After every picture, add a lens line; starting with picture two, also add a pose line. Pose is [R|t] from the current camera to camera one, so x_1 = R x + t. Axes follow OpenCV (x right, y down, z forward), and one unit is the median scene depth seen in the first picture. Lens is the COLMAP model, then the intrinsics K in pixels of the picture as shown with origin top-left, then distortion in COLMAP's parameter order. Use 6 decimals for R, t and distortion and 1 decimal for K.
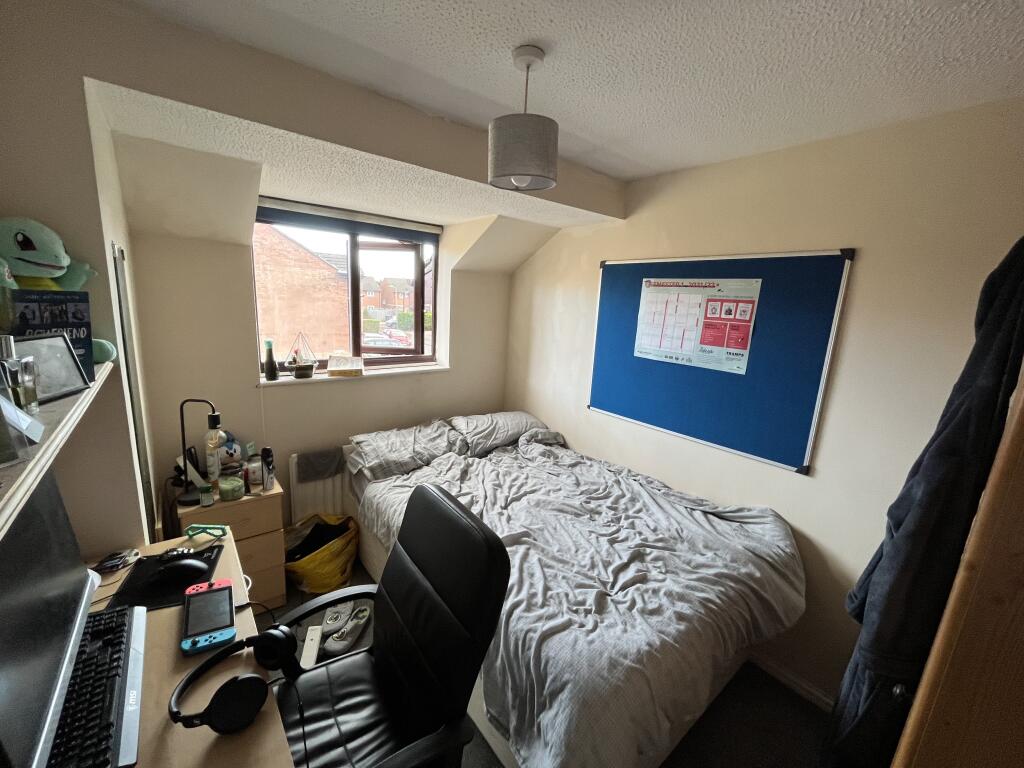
lens RADIAL K [[414.9, 0, 512.0], [0, 414.9, 384.0], [0, 0, 1]] dist [-0.000558, -0.000411]
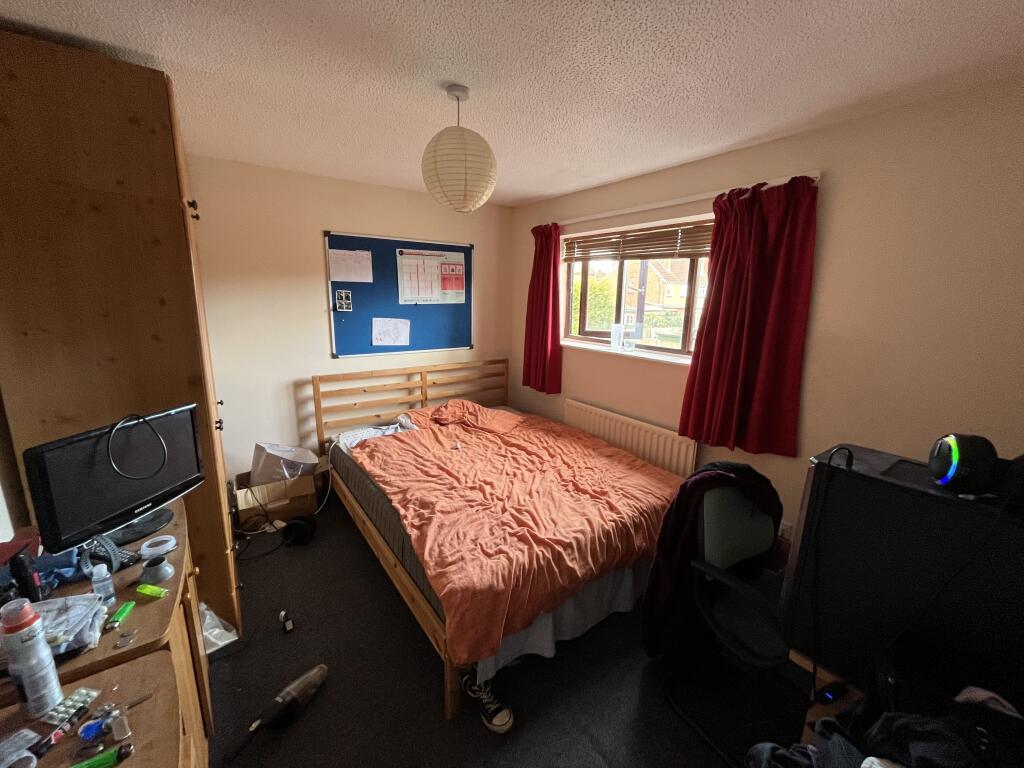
lens RADIAL K [[414.9, 0, 509.7], [0, 414.9, 383.5], [0, 0, 1]] dist [-0.003665, -0.000483]
pose [[0.059613, -0.276414, 0.959188, -1.356639], [0.198983, 0.944903, 0.259931, -0.126834], [-0.978188, 0.175367, 0.111331, 0.631930]]
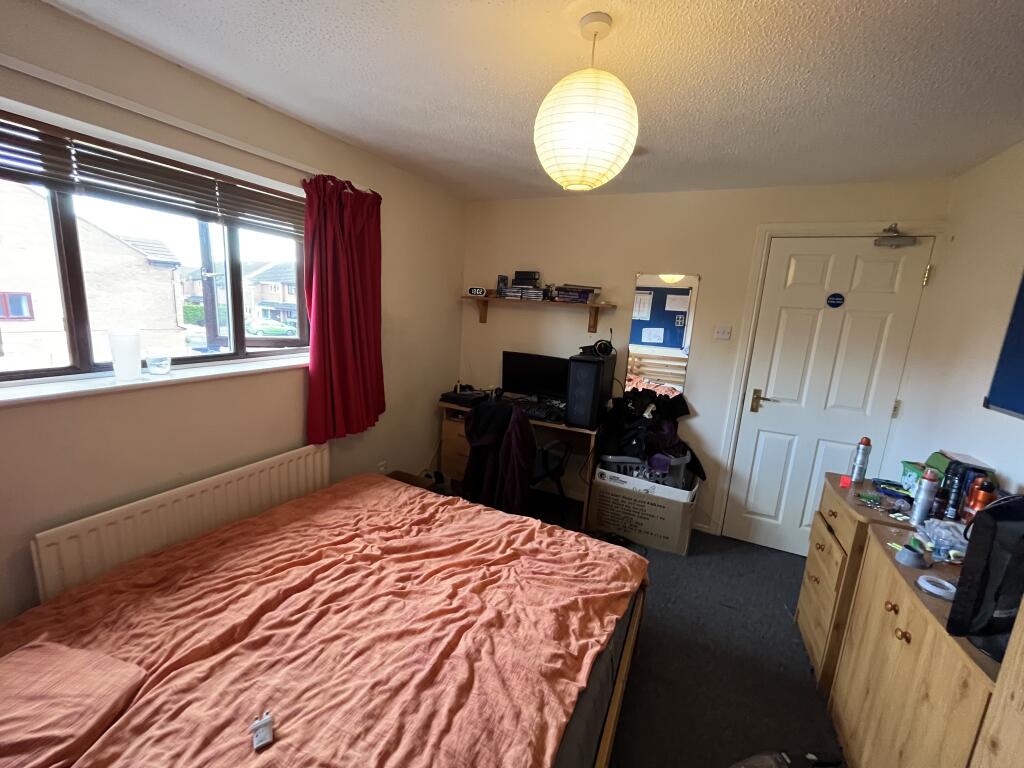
lens RADIAL K [[414.9, 0, 509.7], [0, 414.9, 383.5], [0, 0, 1]] dist [-0.003665, -0.000483]
pose [[-0.891462, -0.034633, -0.451770, -0.044493], [-0.210633, 0.914463, 0.345531, -0.186040], [0.401160, 0.403185, -0.822504, 1.376759]]
